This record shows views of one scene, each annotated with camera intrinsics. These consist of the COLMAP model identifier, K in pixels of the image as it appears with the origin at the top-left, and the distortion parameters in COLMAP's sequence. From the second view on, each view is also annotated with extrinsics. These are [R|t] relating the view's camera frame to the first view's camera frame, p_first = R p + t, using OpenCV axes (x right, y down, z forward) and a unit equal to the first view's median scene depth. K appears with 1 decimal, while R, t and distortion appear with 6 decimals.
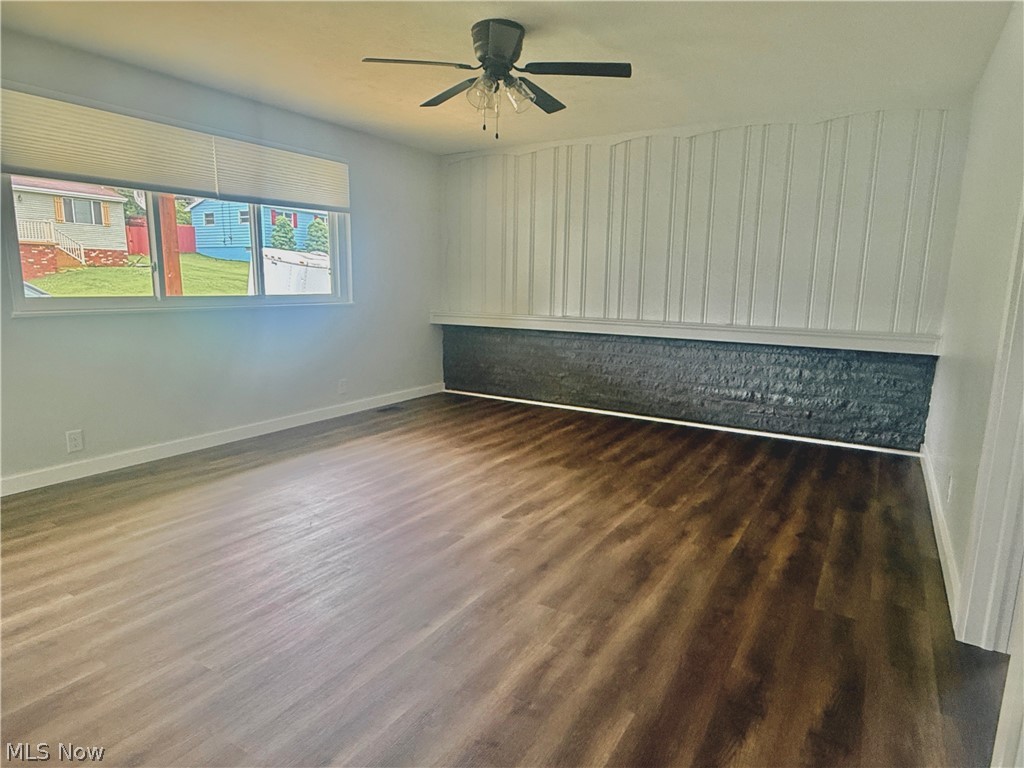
lens RADIAL K [[595.5, 0, 510.1], [0, 595.5, 384.5], [0, 0, 1]] dist [-0.003807, 0.001260]
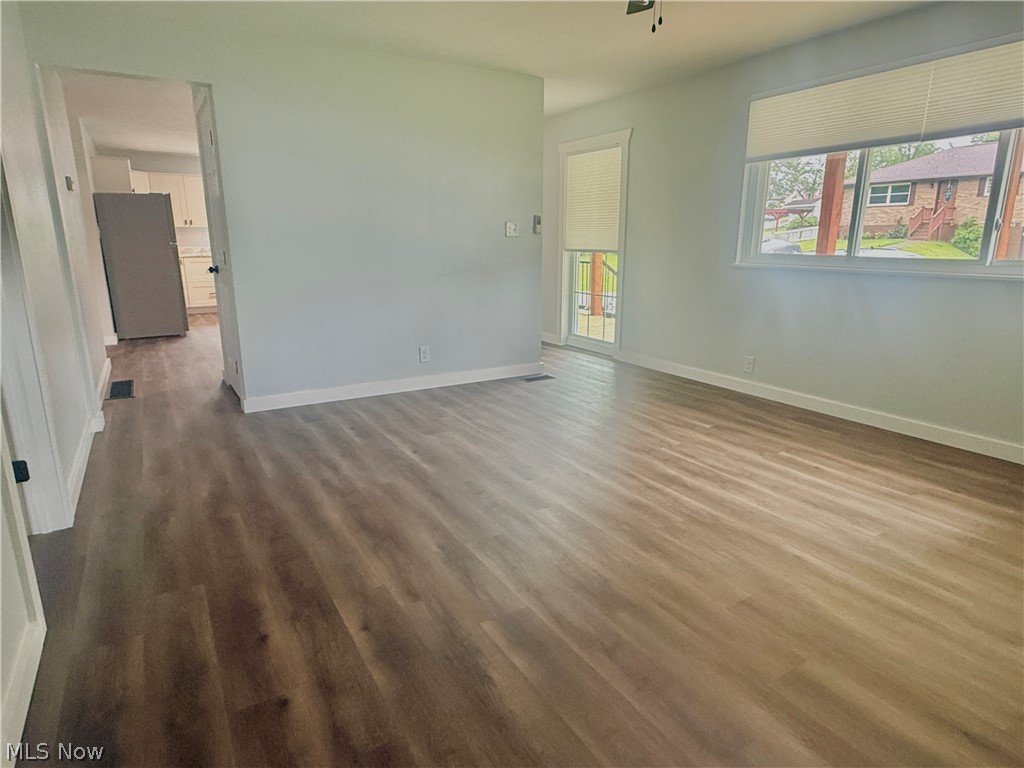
lens RADIAL K [[595.5, 0, 510.1], [0, 595.5, 384.6], [0, 0, 1]] dist [-0.003807, 0.001260]
pose [[-0.452507, 0.199513, -0.869156, 0.786810], [-0.160054, 0.940654, 0.299254, -0.206902], [0.877280, 0.274526, -0.393720, 1.286905]]
